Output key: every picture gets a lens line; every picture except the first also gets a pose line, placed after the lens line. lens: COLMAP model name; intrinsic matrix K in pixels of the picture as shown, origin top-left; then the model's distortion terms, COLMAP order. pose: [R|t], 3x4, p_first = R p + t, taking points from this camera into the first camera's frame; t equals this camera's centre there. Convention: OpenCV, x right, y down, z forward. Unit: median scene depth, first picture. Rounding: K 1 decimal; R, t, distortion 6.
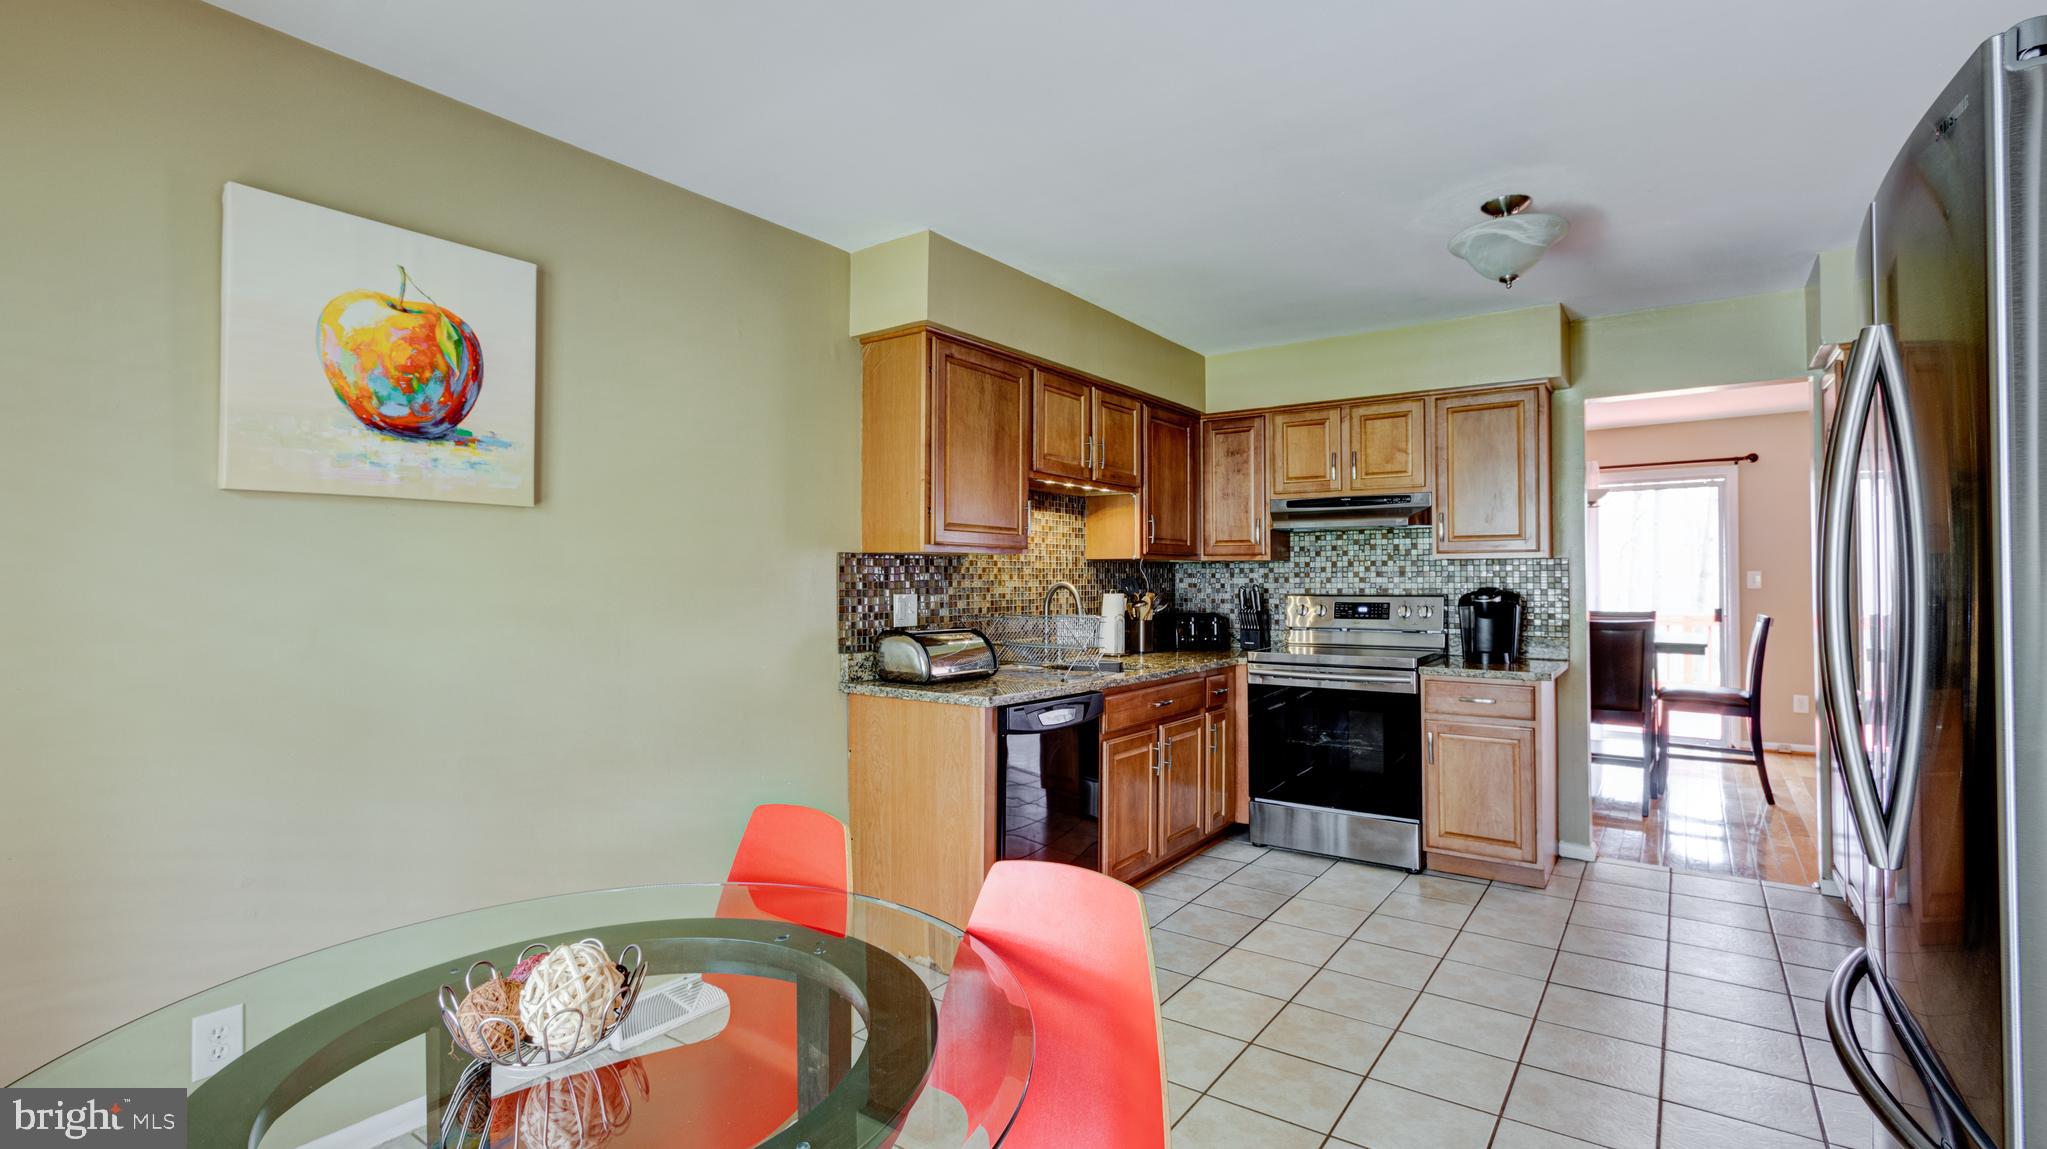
lens RADIAL K [[934.1, 0, 1010.5], [0, 934.1, 572.2], [0, 0, 1]] dist [0.000174, -0.000605]
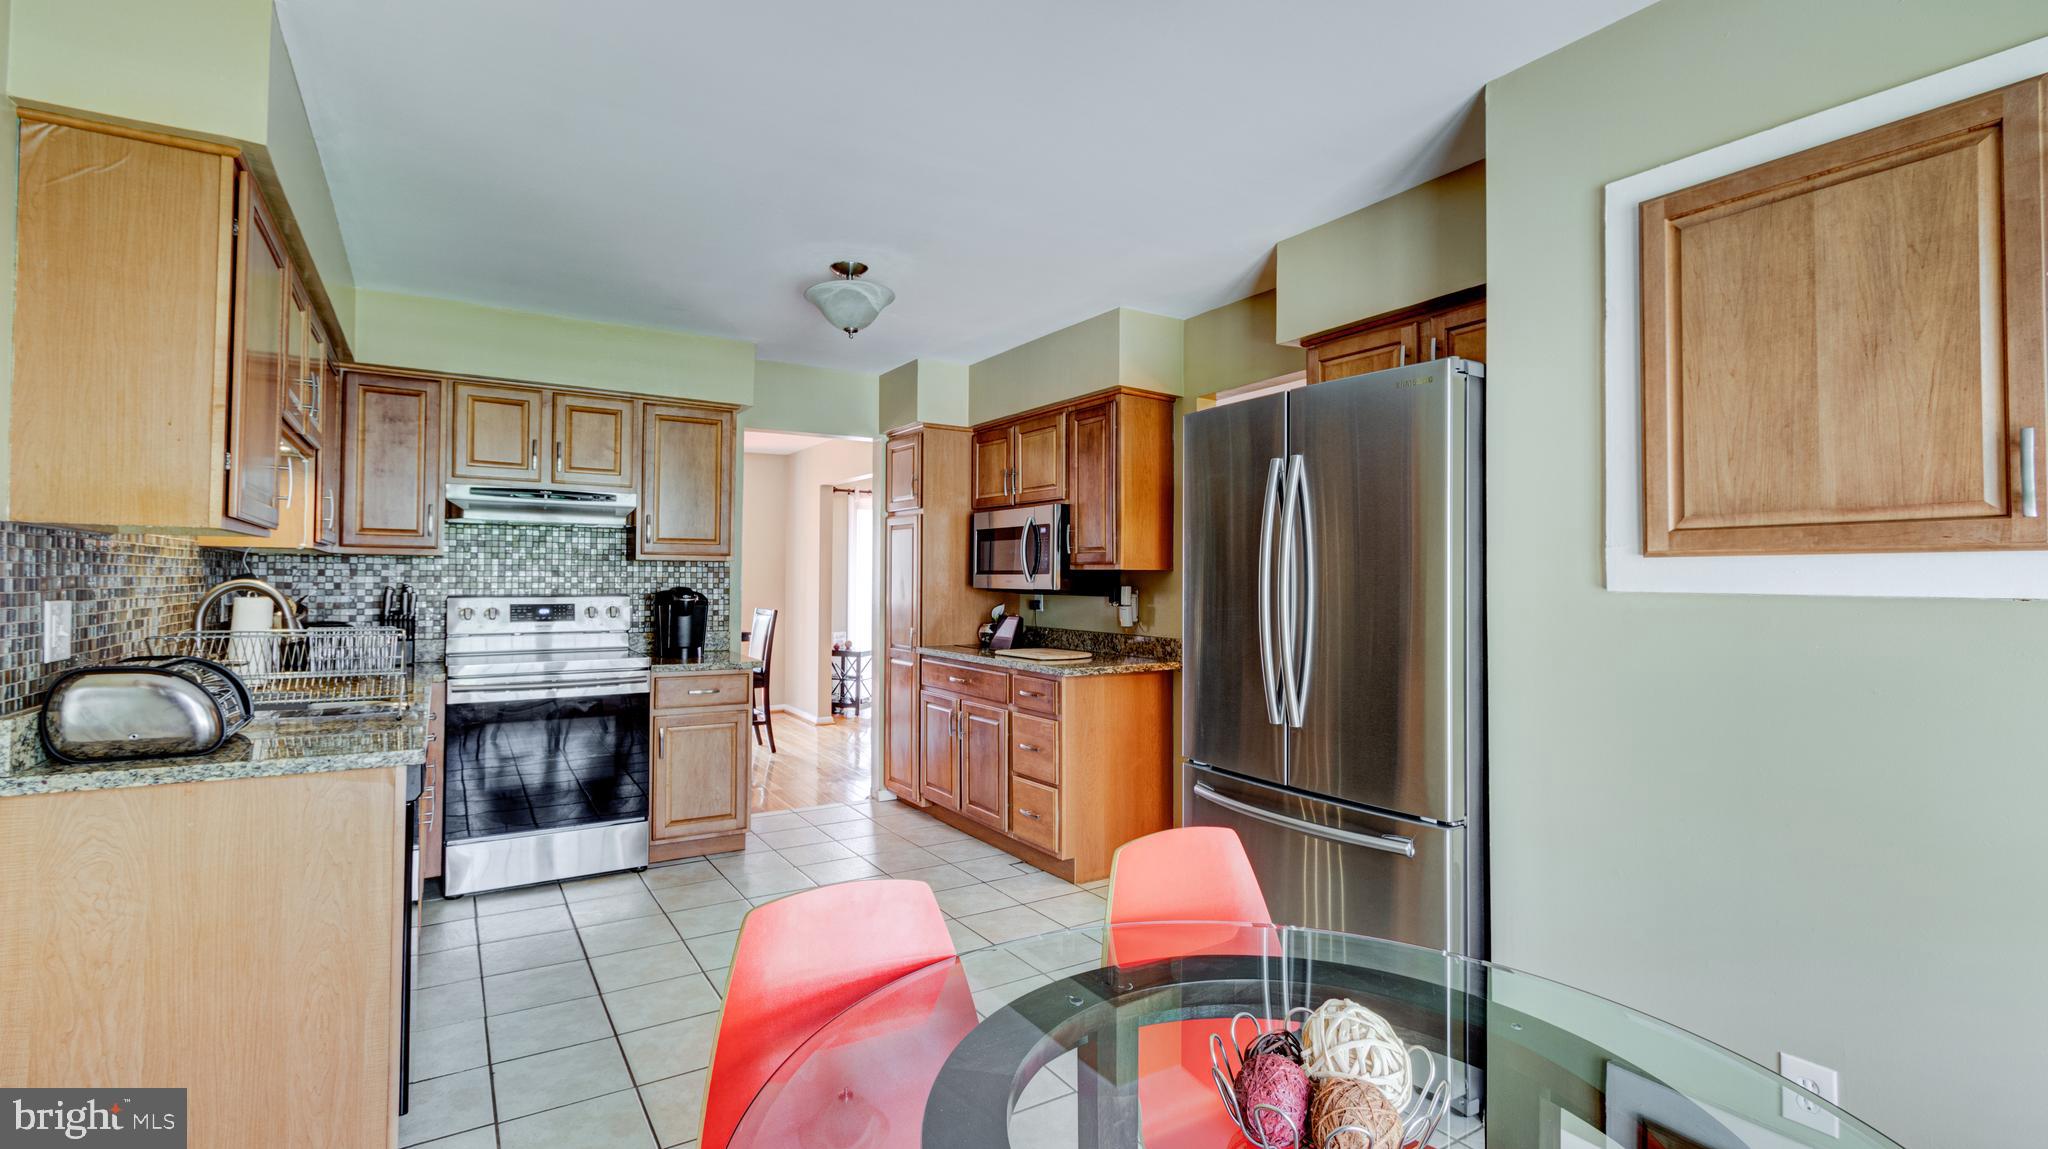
lens RADIAL K [[934.5, 0, 1013.5], [0, 934.5, 569.5], [0, 0, 1]] dist [0.000174, -0.000605]
pose [[0.382683, 0.015632, 0.923748, -0.332813], [-0.012775, 0.999851, -0.011628, 0.003354], [-0.923791, -0.007351, 0.382825, 0.230666]]
